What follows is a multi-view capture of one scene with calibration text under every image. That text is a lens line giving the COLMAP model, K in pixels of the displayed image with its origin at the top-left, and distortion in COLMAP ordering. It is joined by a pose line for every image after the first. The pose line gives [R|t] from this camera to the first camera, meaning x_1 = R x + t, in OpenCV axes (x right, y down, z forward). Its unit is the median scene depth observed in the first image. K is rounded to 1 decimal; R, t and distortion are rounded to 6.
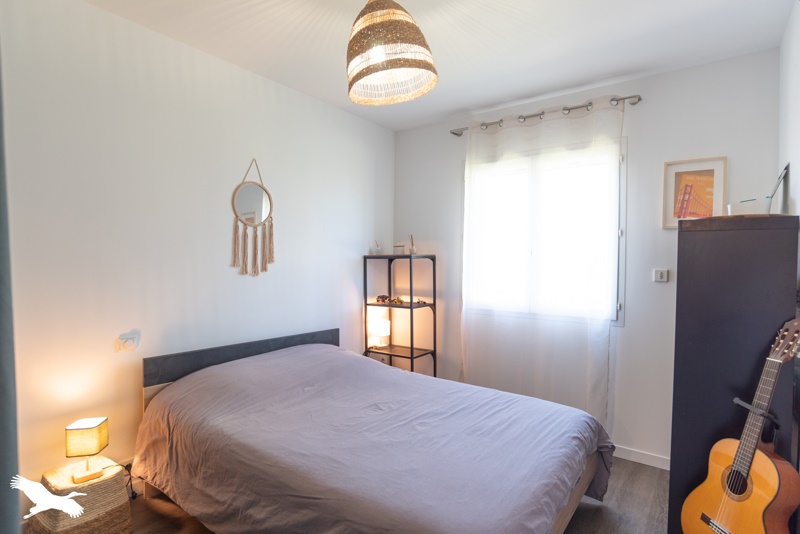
lens RADIAL K [[413.3, 0, 401.6], [0, 413.3, 268.4], [0, 0, 1]] dist [-0.051341, 0.024151]
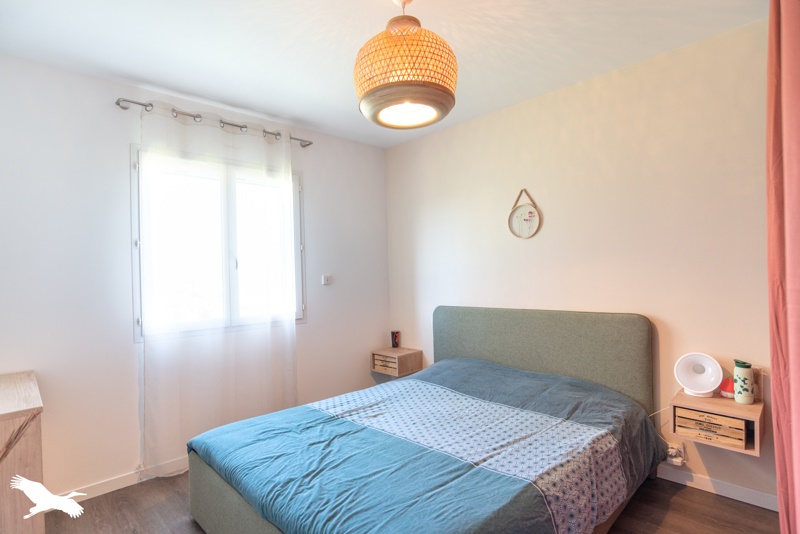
lens RADIAL K [[413.3, 0, 401.6], [0, 413.3, 268.4], [0, 0, 1]] dist [-0.051341, 0.024151]
pose [[0.173765, -0.017856, 0.984625, -0.625052], [0.031756, 0.999417, 0.012520, -0.027808], [-0.984275, 0.029093, 0.174230, 0.464664]]
